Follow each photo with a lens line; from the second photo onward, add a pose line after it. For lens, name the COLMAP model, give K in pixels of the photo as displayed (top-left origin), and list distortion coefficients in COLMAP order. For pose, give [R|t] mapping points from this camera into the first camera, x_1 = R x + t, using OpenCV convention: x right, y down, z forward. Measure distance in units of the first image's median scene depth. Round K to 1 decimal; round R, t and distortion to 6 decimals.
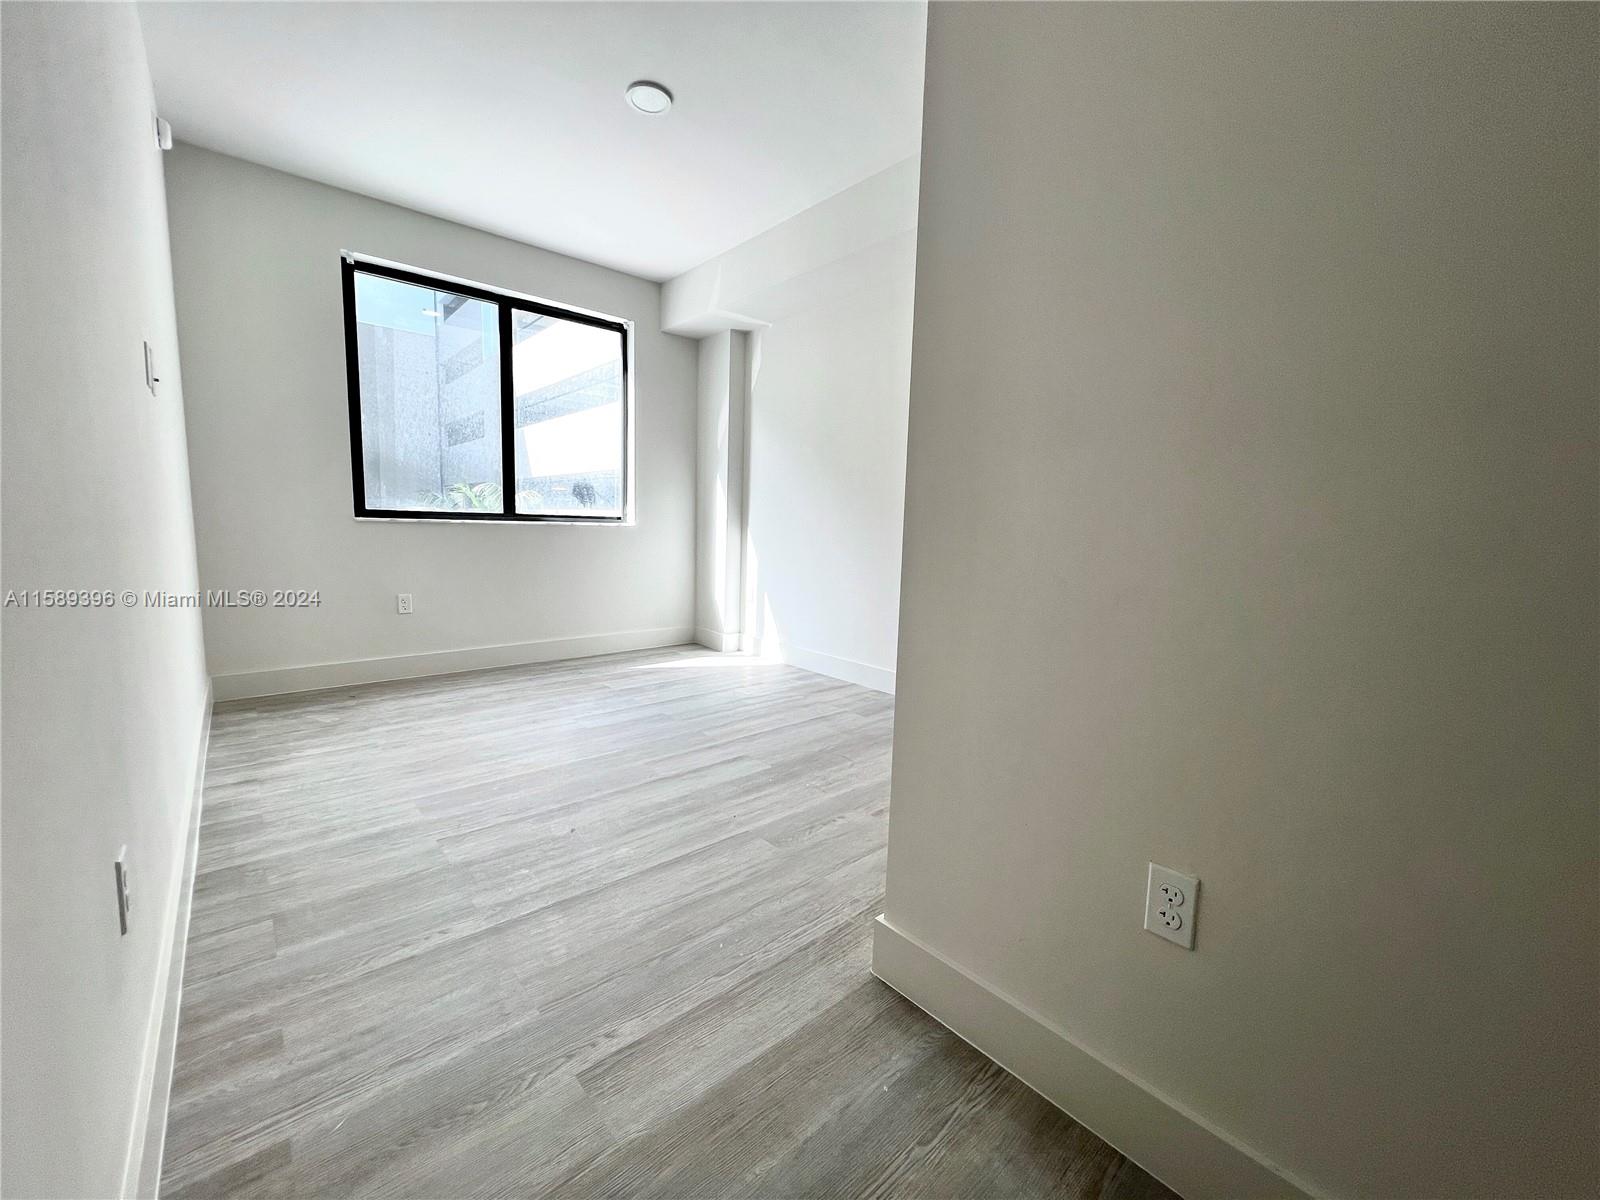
lens RADIAL K [[638.9, 0, 800.0], [0, 638.9, 600.0], [0, 0, 1]] dist [-0.001778, -0.000133]
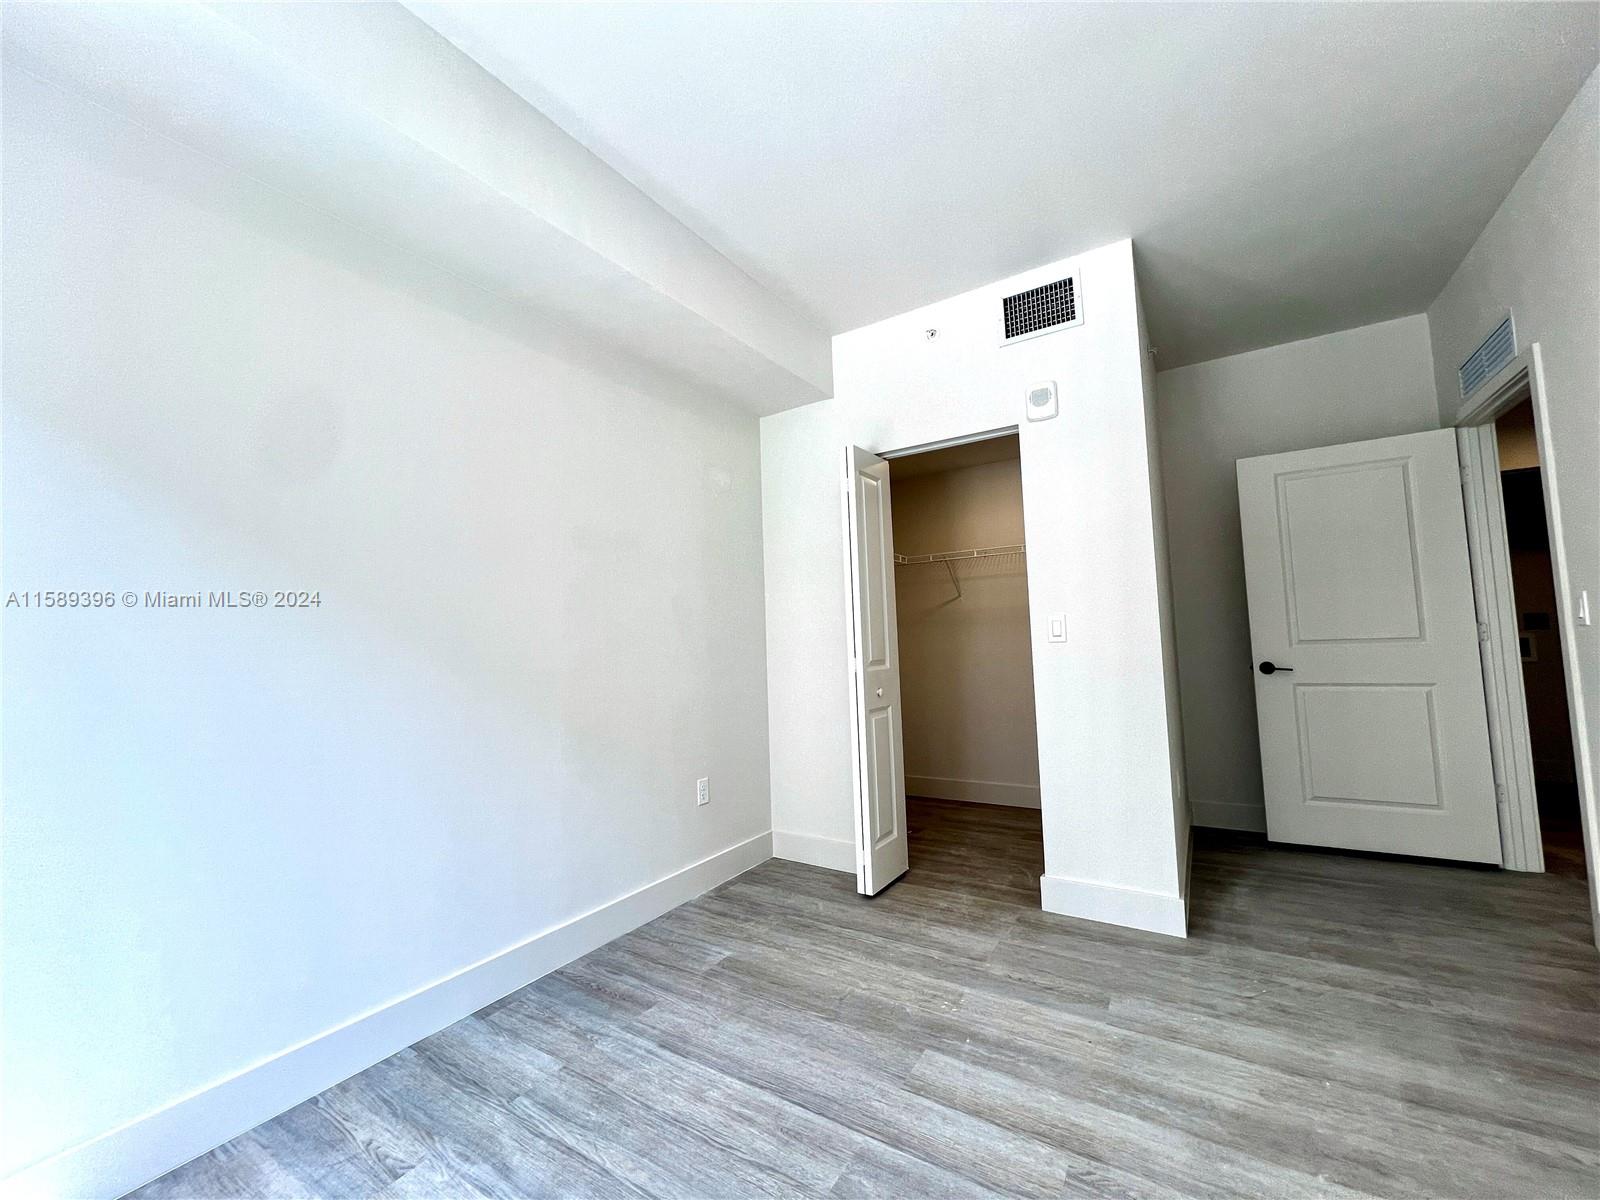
lens RADIAL K [[638.9, 0, 800.0], [0, 638.9, 600.0], [0, 0, 1]] dist [-0.001778, -0.000133]
pose [[-0.278532, 0.047533, 0.959250, -0.691570], [0.141820, 0.989861, -0.007870, -0.218135], [-0.949898, 0.133849, -0.282449, 1.312182]]
